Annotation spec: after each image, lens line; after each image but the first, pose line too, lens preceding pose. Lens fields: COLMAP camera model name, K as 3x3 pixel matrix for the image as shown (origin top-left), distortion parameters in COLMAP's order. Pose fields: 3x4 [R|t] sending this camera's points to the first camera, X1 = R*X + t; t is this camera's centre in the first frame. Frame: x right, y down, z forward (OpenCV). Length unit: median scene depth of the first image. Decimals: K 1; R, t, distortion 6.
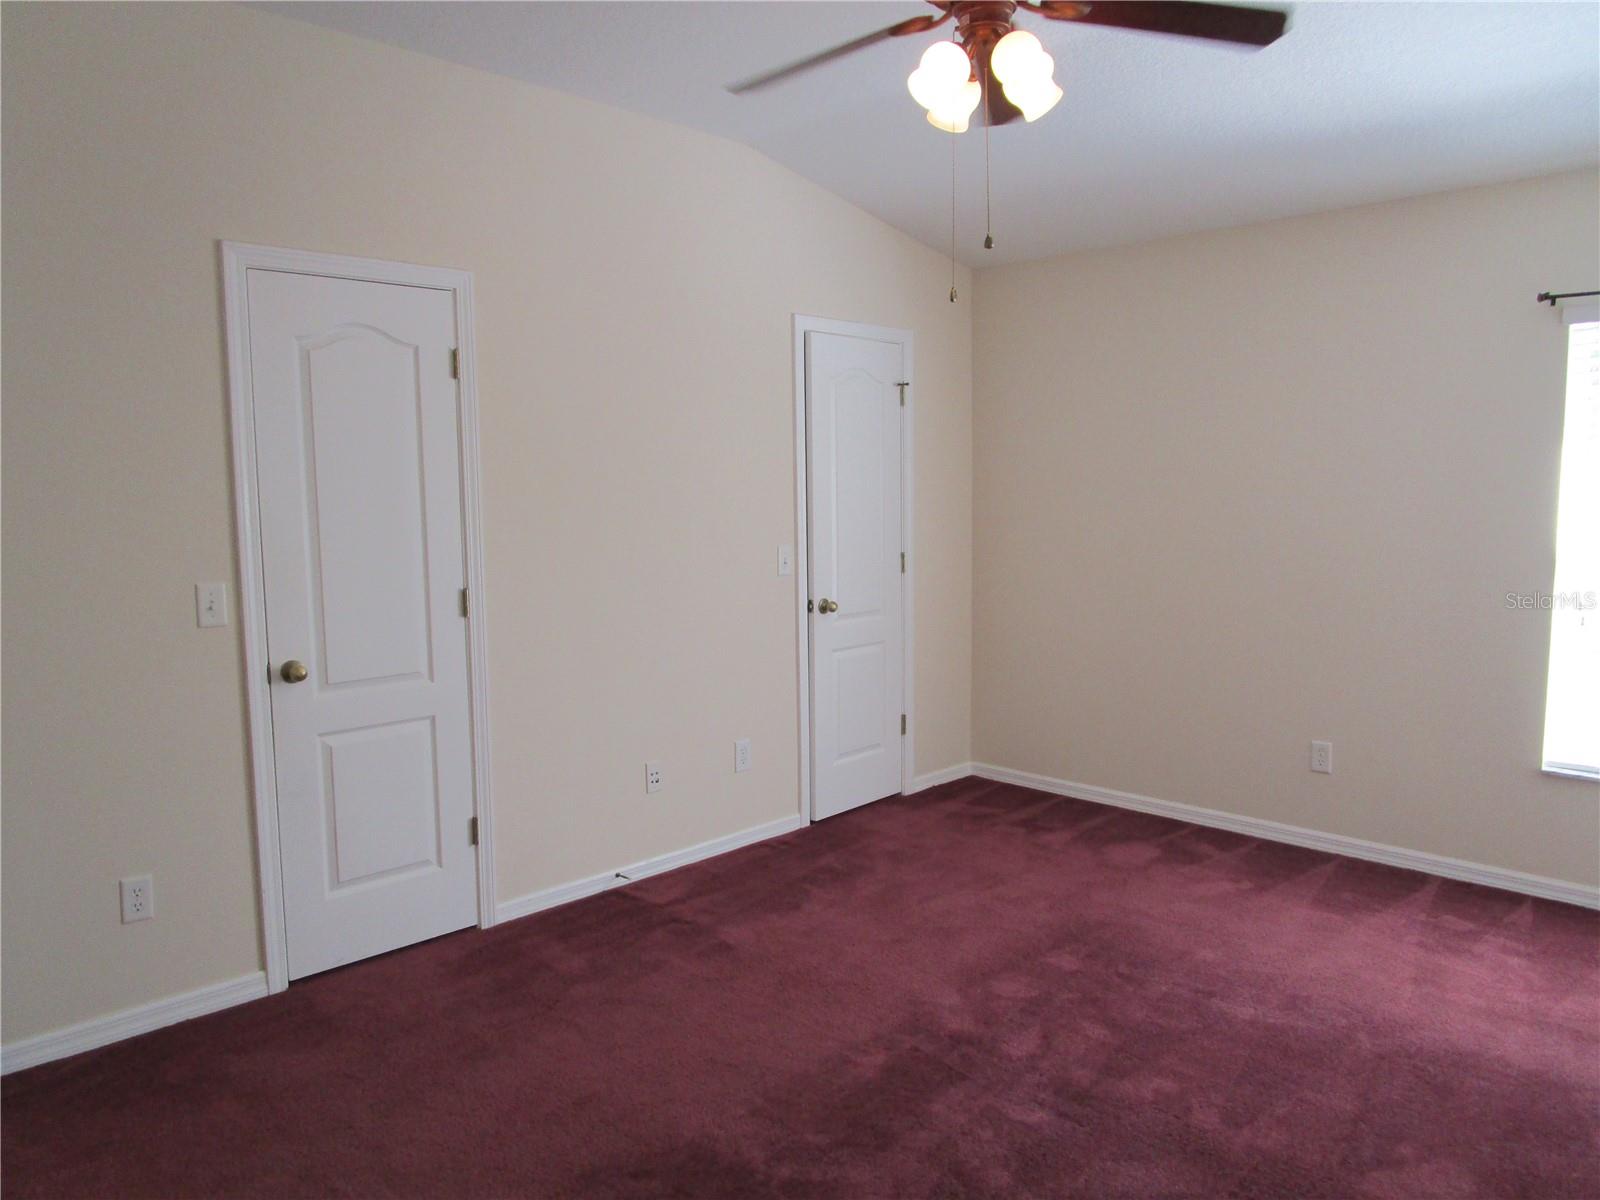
lens RADIAL K [[1137.5, 0, 800.6], [0, 1137.5, 605.2], [0, 0, 1]] dist [-0.014332, -0.006619]
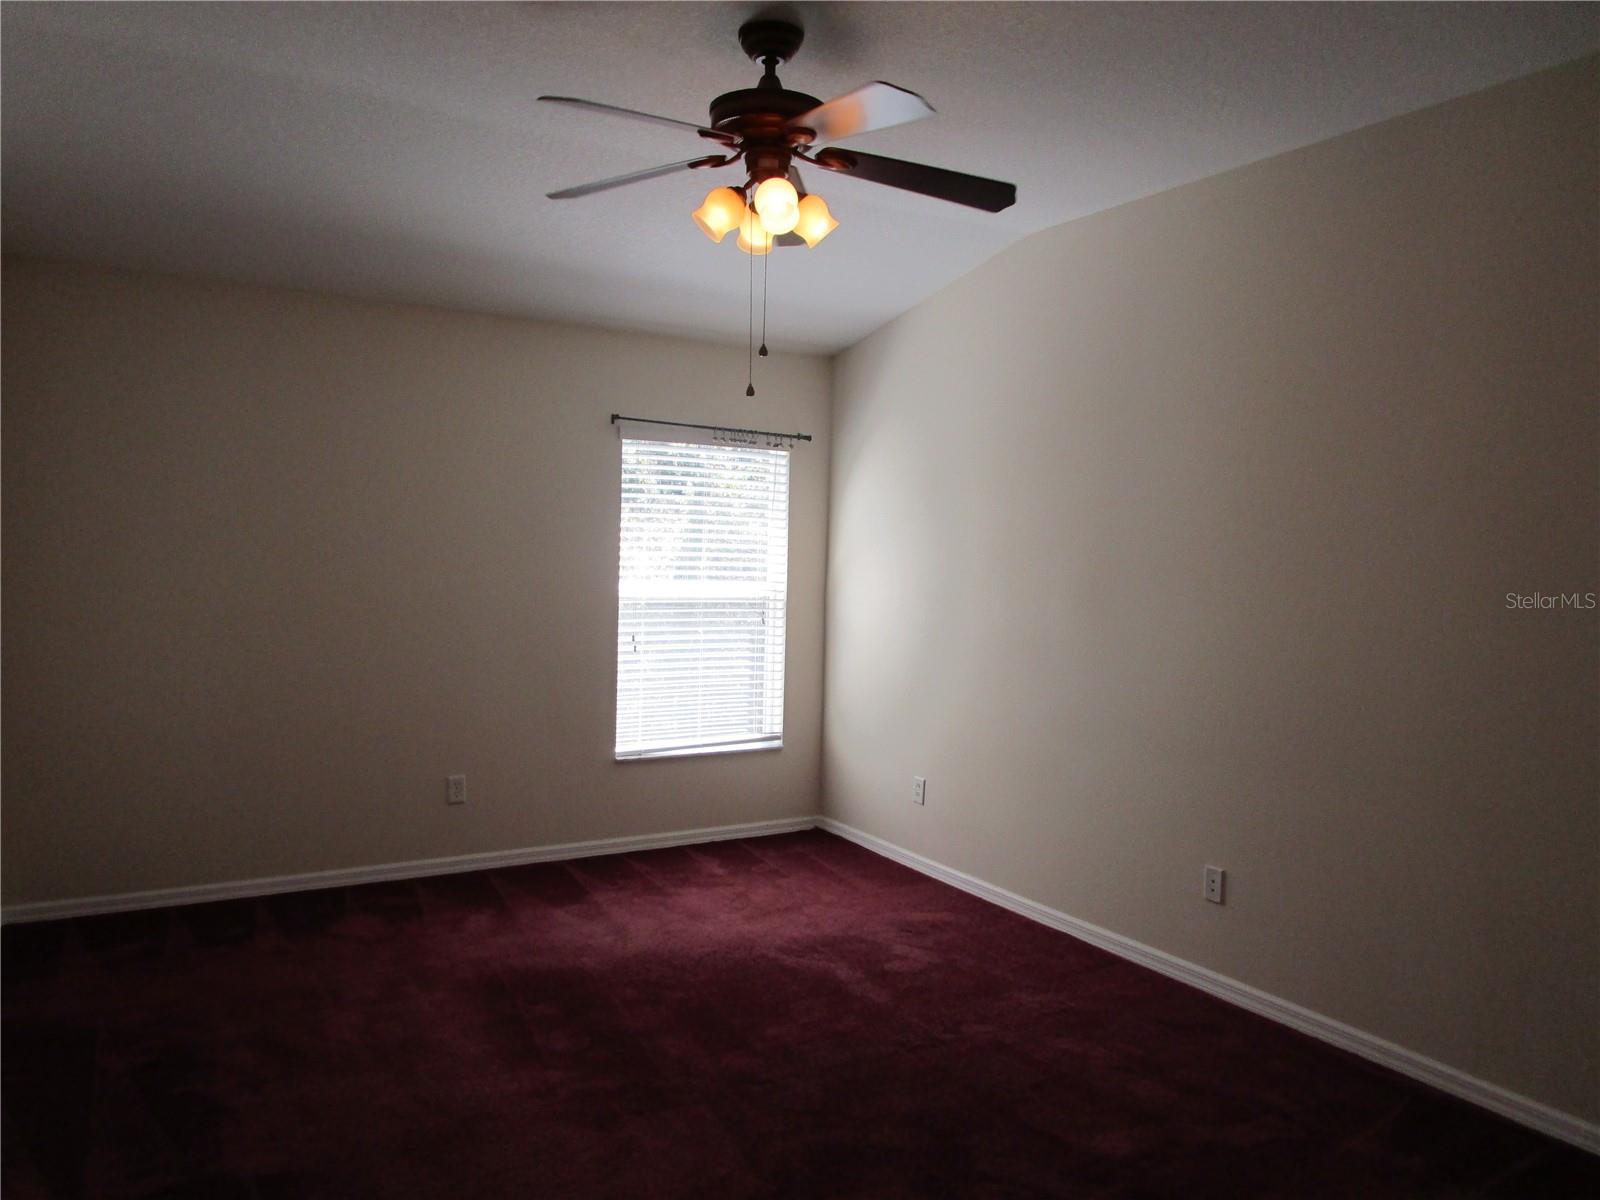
lens RADIAL K [[1137.5, 0, 801.1], [0, 1137.5, 590.0], [0, 0, 1]] dist [-0.014332, -0.006619]
pose [[0.237135, -0.018315, 0.971304, -0.626846], [0.074778, 0.997200, 0.000547, -0.043615], [-0.968594, 0.072503, 0.237841, 0.444705]]
